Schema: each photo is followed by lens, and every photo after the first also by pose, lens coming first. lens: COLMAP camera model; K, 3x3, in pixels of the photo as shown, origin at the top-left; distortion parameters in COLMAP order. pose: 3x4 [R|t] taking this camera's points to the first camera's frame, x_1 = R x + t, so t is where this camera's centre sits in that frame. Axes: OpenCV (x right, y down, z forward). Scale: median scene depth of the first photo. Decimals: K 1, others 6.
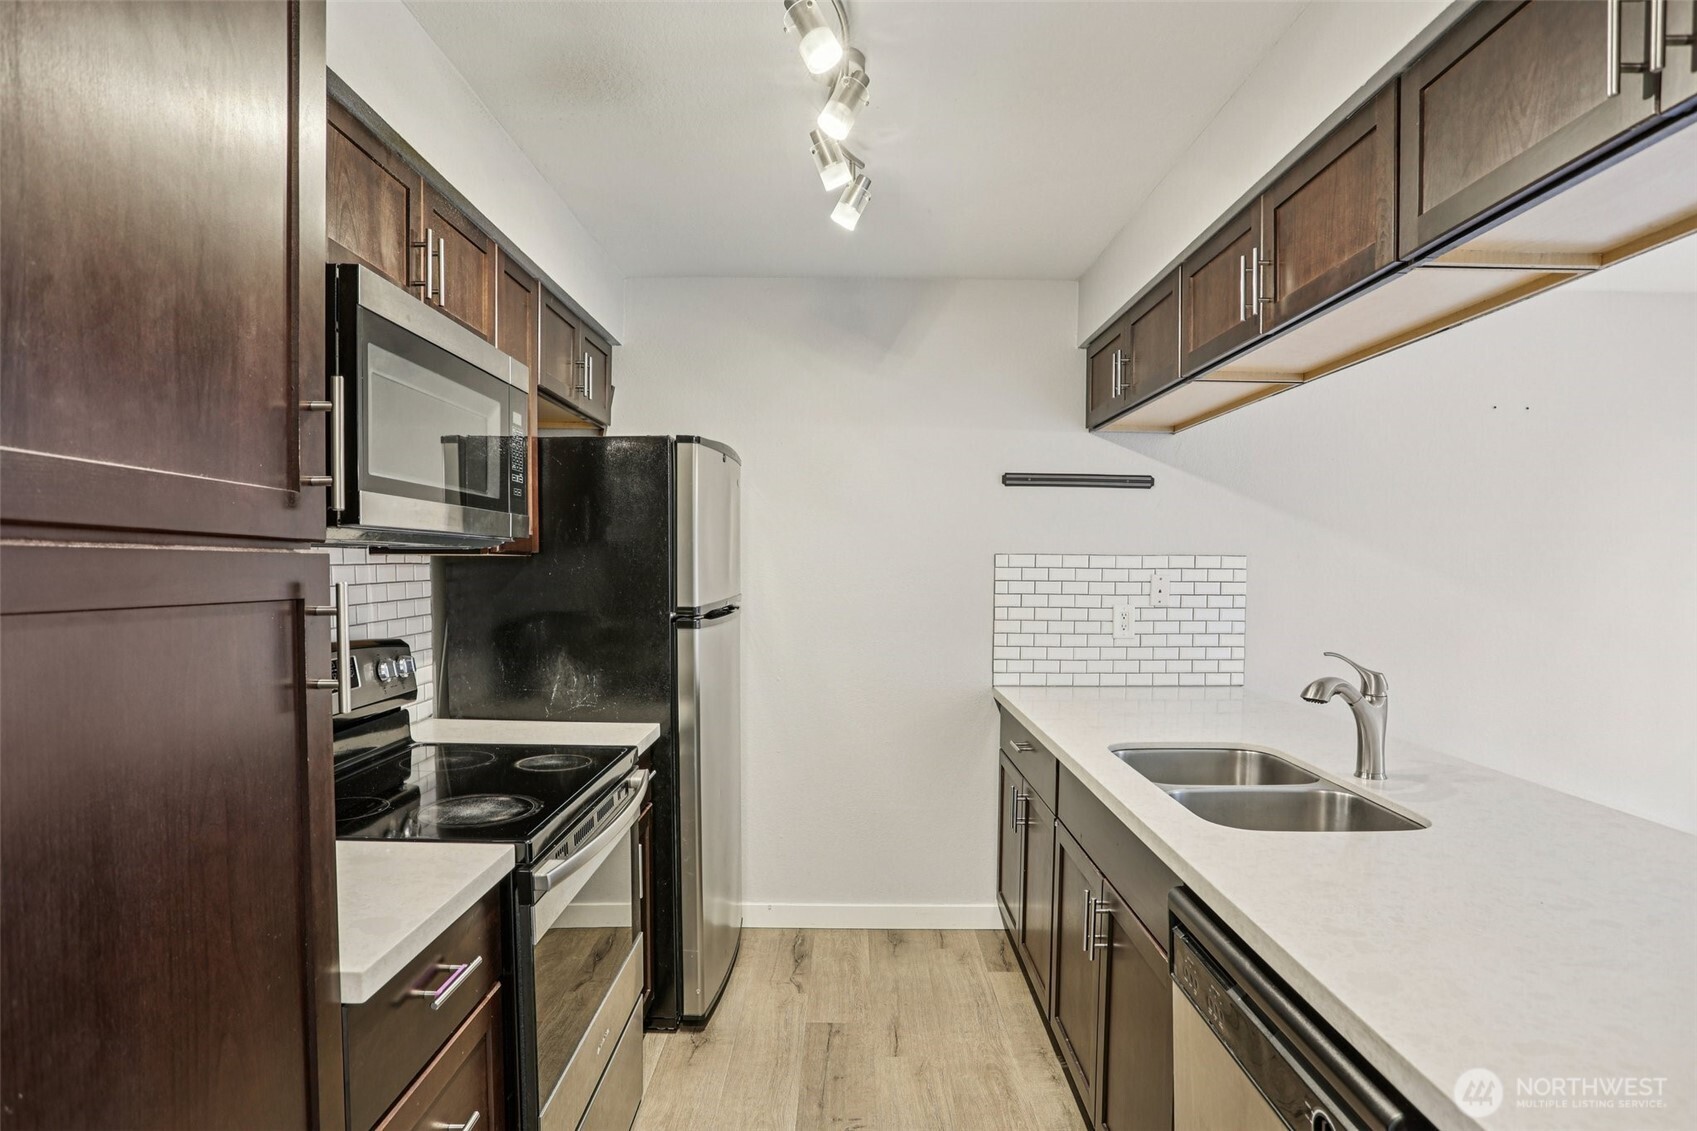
lens RADIAL K [[891.0, 0, 838.4], [0, 891.0, 612.0], [0, 0, 1]] dist [-0.044512, 0.000072]
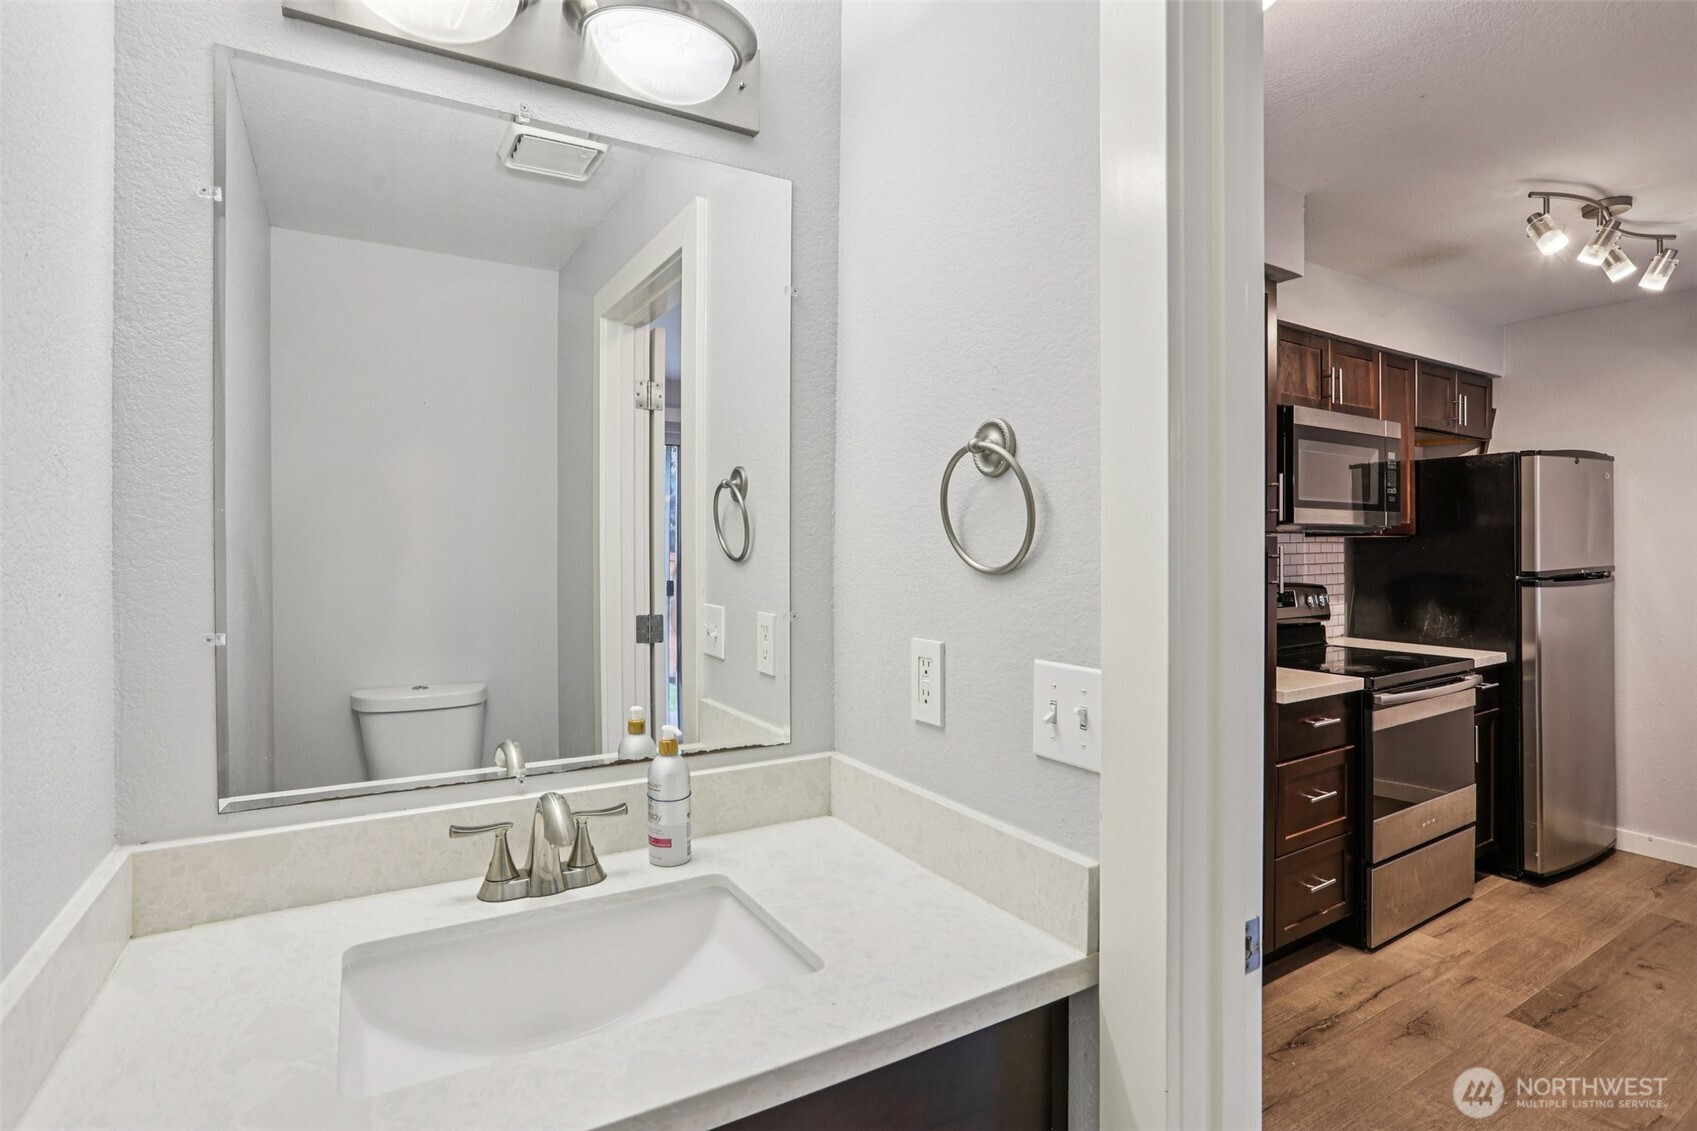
lens RADIAL K [[797.3, 0, 873.5], [0, 797.3, 531.9], [0, 0, 1]] dist [-0.060829, 0.029691]
pose [[0.527386, -0.020407, -0.849381, 0.363257], [-0.043647, 0.997741, -0.051072, 0.044249], [0.848504, 0.064008, 0.525304, -0.589713]]
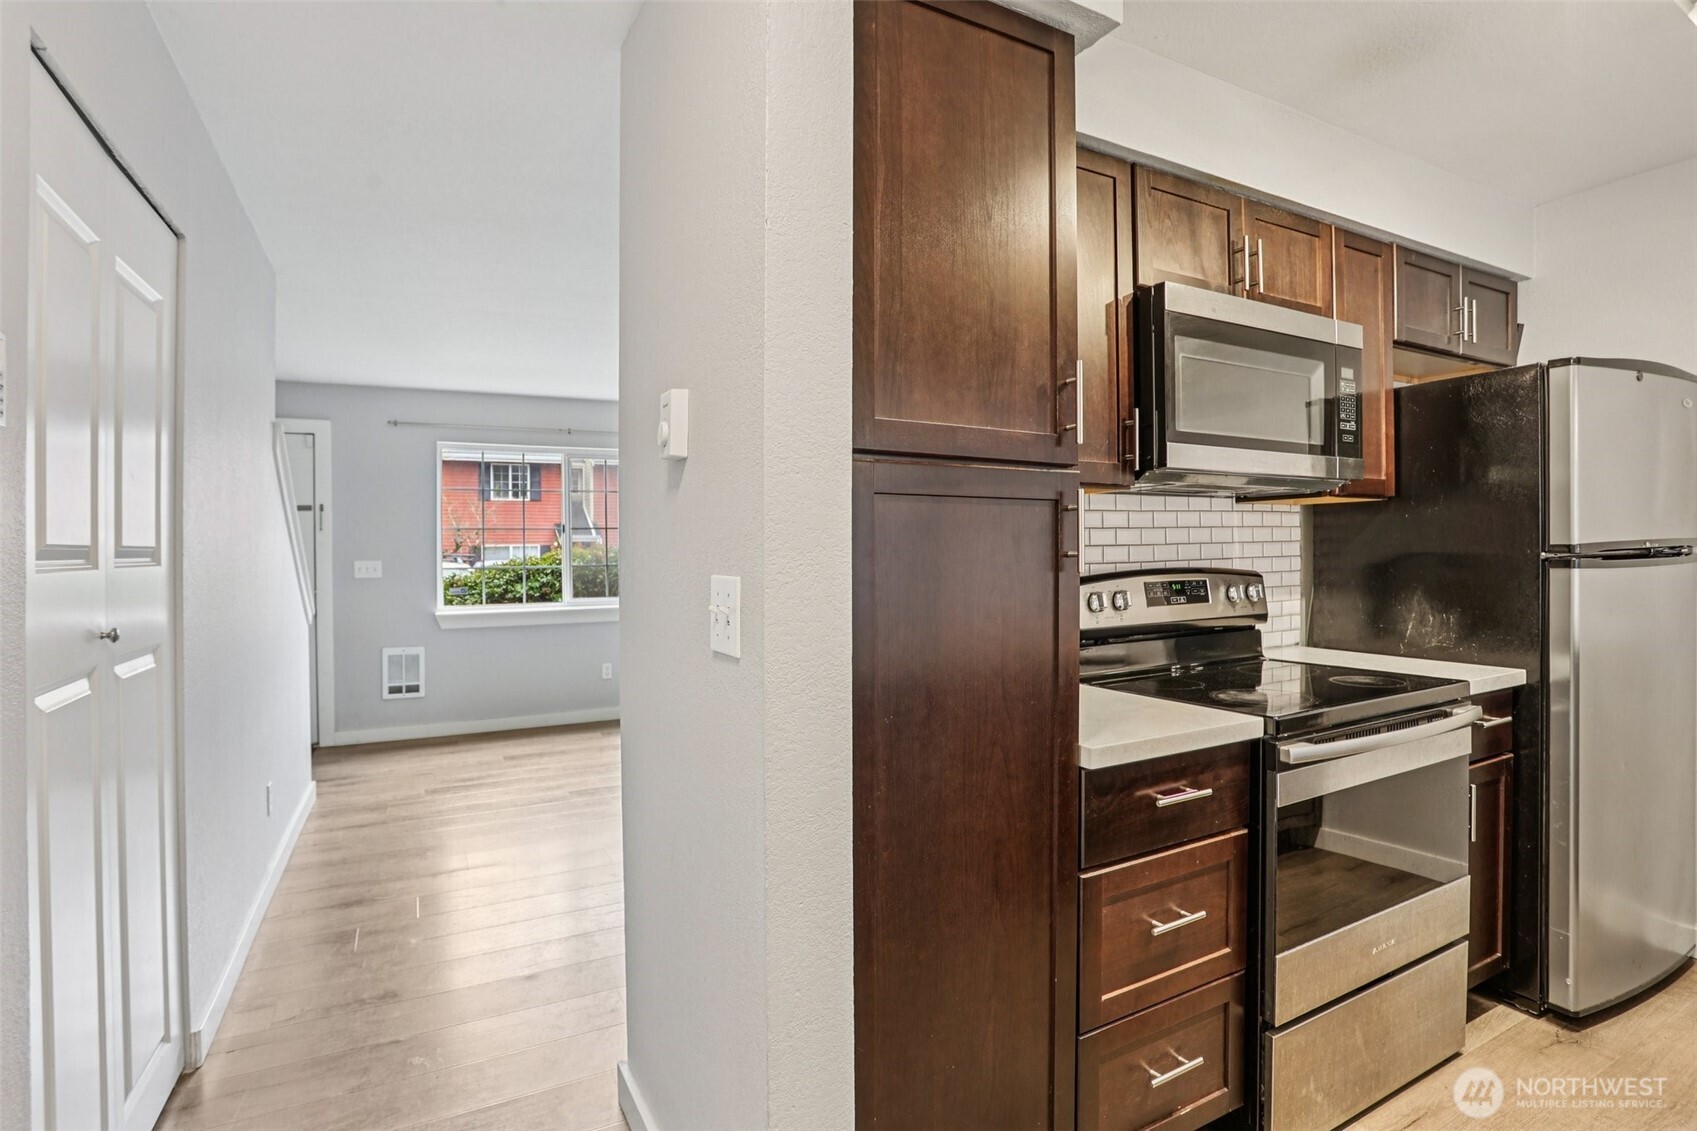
lens RADIAL K [[829.0, 0, 850.0], [0, 829.0, 540.2], [0, 0, 1]] dist [-0.071926, 0.022385]
pose [[0.477356, -0.021975, -0.878435, 0.220080], [-0.034540, 0.998445, -0.043747, 0.056482], [0.878031, 0.051224, 0.475855, -0.025497]]
